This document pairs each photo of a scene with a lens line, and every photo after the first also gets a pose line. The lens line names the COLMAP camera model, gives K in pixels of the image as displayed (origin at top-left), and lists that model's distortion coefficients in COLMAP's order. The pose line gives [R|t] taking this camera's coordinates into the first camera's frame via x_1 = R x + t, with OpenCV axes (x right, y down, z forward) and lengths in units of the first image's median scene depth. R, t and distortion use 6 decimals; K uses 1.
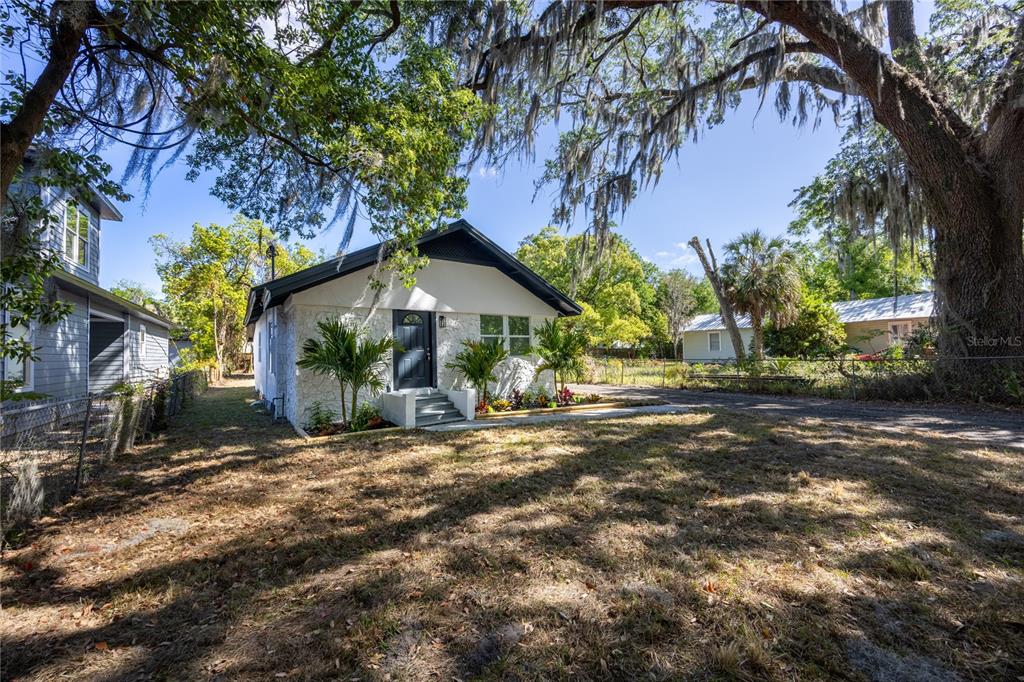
lens RADIAL K [[400.3, 0, 514.0], [0, 400.3, 341.6], [0, 0, 1]] dist [-0.003397, -0.000010]
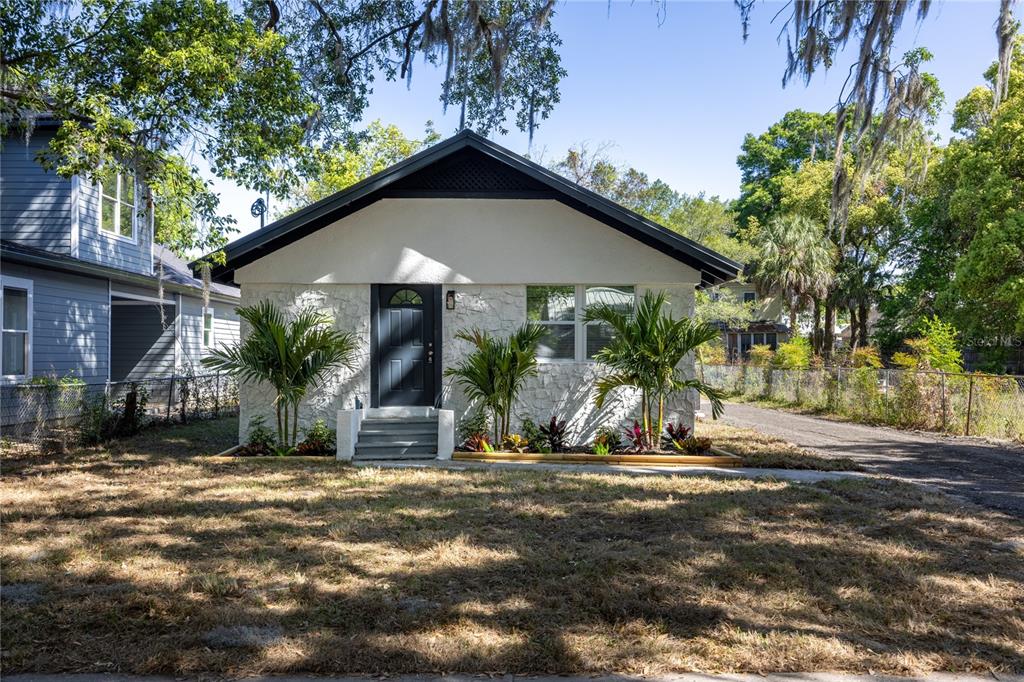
lens RADIAL K [[874.3, 0, 509.0], [0, 874.3, 345.1], [0, 0, 1]] dist [0.003853, 0.020698]
pose [[0.816080, 0.013929, -0.577771, 0.688954], [-0.000122, 0.999714, 0.023929, -0.014012], [0.577939, -0.019458, 0.815848, -0.040275]]
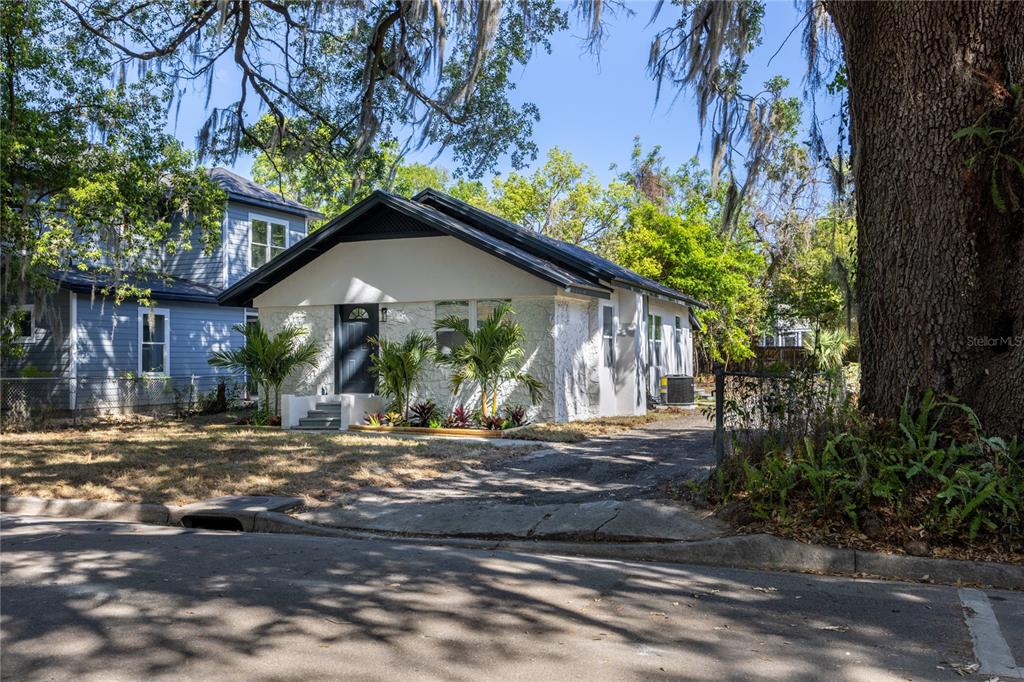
lens RADIAL K [[909.7, 0, 508.2], [0, 909.7, 344.4], [0, 0, 1]] dist [0.021505, -0.016904]
pose [[0.503842, 0.002994, -0.863790, 1.630531], [0.025609, 0.999503, 0.018402, -0.018056], [0.863416, -0.031393, 0.503515, 0.287980]]
